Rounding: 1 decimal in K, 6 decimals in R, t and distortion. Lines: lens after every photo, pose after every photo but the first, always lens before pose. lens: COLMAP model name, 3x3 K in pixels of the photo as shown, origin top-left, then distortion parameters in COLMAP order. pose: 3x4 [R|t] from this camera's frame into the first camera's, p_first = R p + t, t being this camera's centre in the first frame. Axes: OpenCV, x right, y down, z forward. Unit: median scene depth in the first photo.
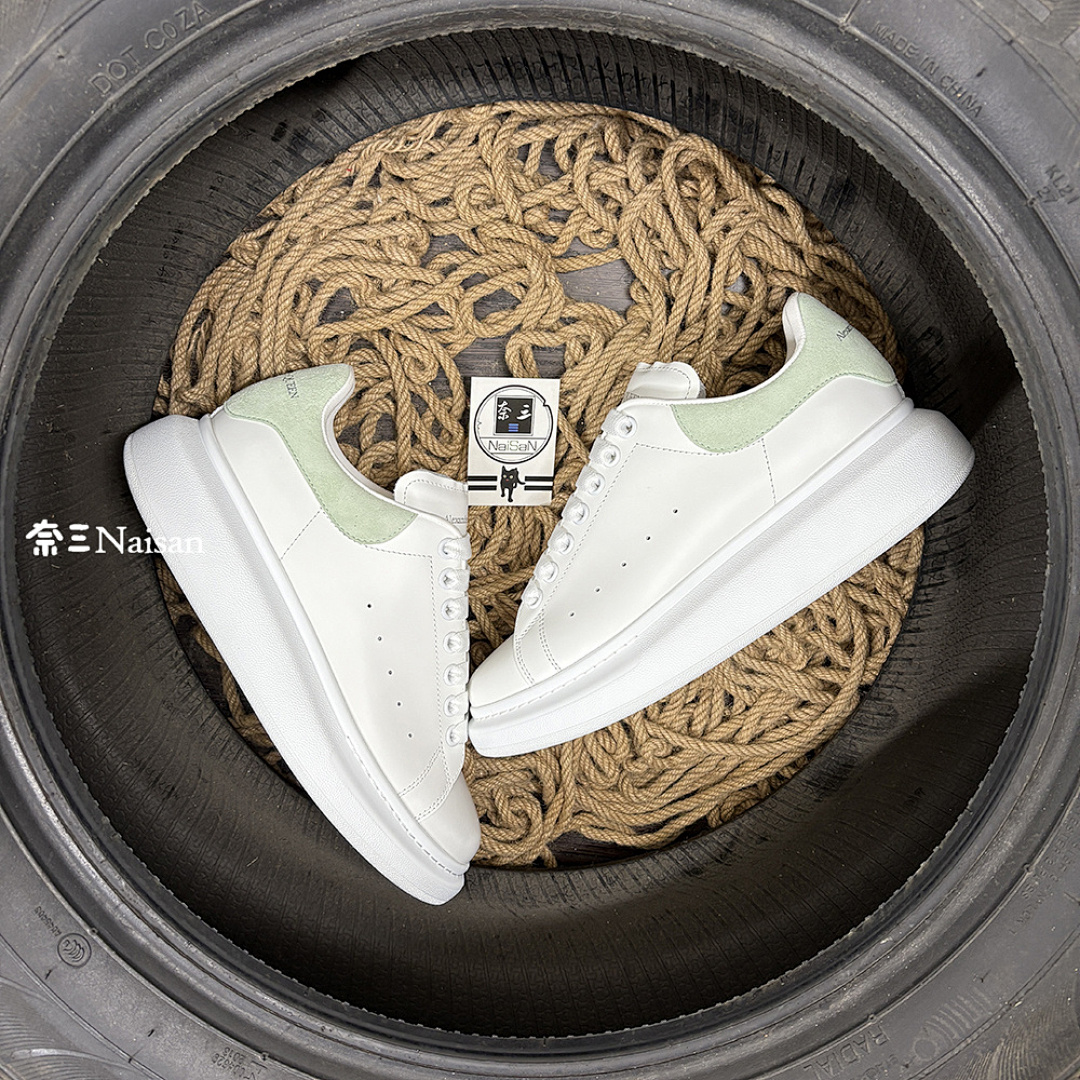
lens RADIAL K [[1115.8, 0, 541.1], [0, 1115.8, 520.3], [0, 0, 1]] dist [0.000839, -0.016906]
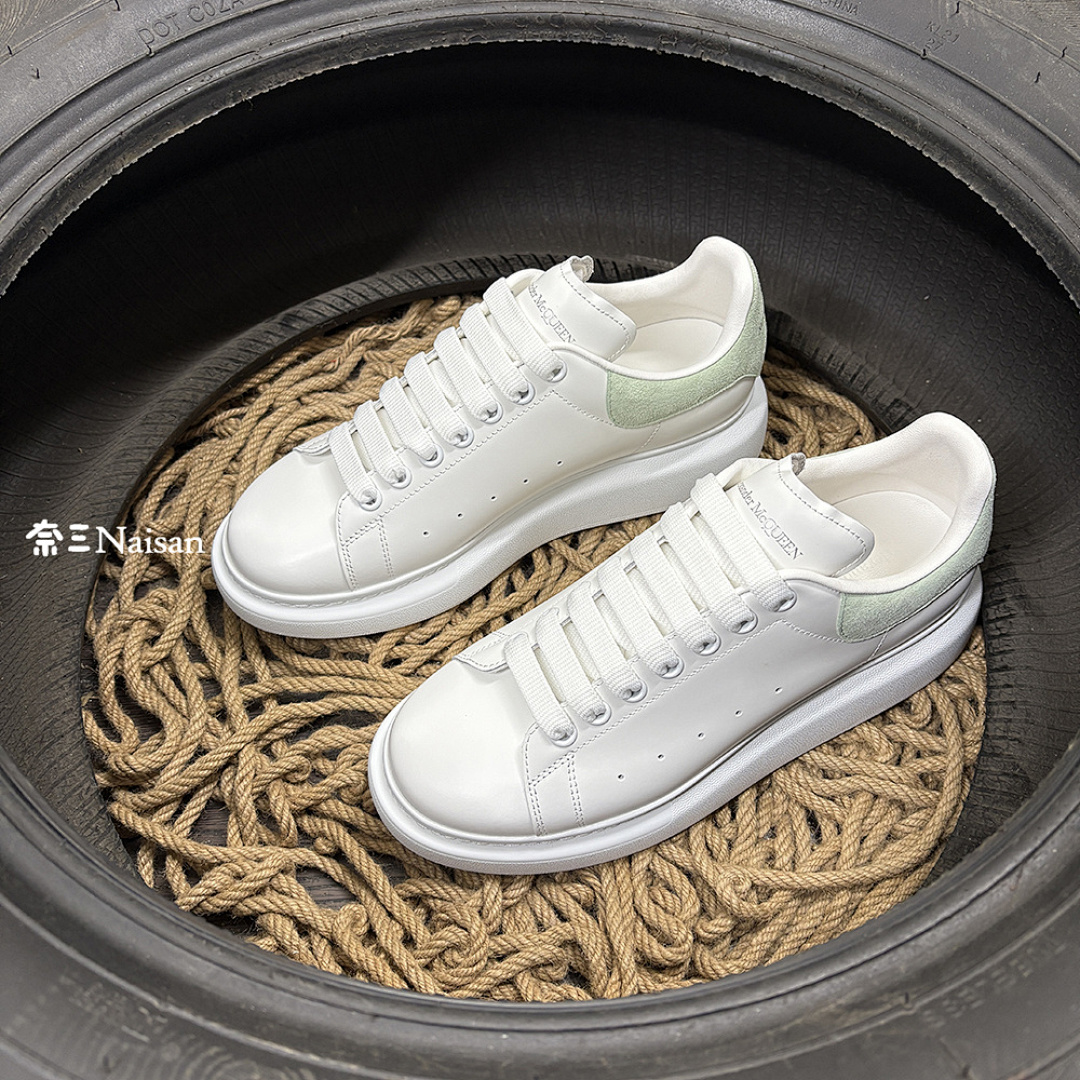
lens RADIAL K [[1097.4, 0, 541.5], [0, 1097.4, 523.8], [0, 0, 1]] dist [-0.005048, -0.002792]
pose [[0.993758, -0.073346, 0.084060, -0.089870], [0.111296, 0.703654, -0.701772, 0.721738], [-0.007677, 0.706747, 0.707425, 0.445066]]
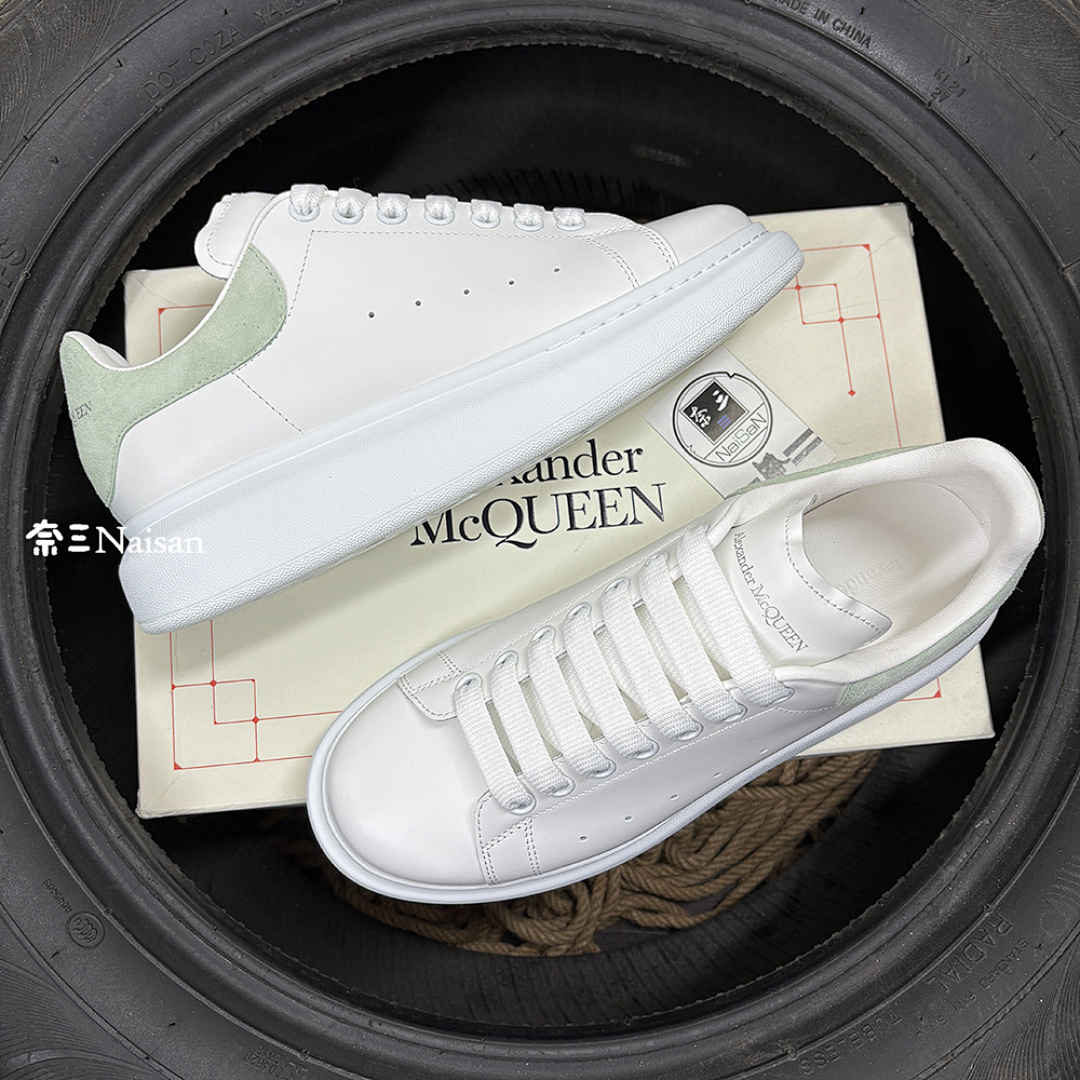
lens RADIAL K [[1115.8, 0, 541.1], [0, 1115.8, 520.3], [0, 0, 1]] dist [0.000839, -0.016906]
pose [[0.993461, -0.103000, 0.049259, -0.069552], [0.114054, 0.915002, -0.386993, 0.460088], [-0.005212, 0.390080, 0.920766, 0.058031]]
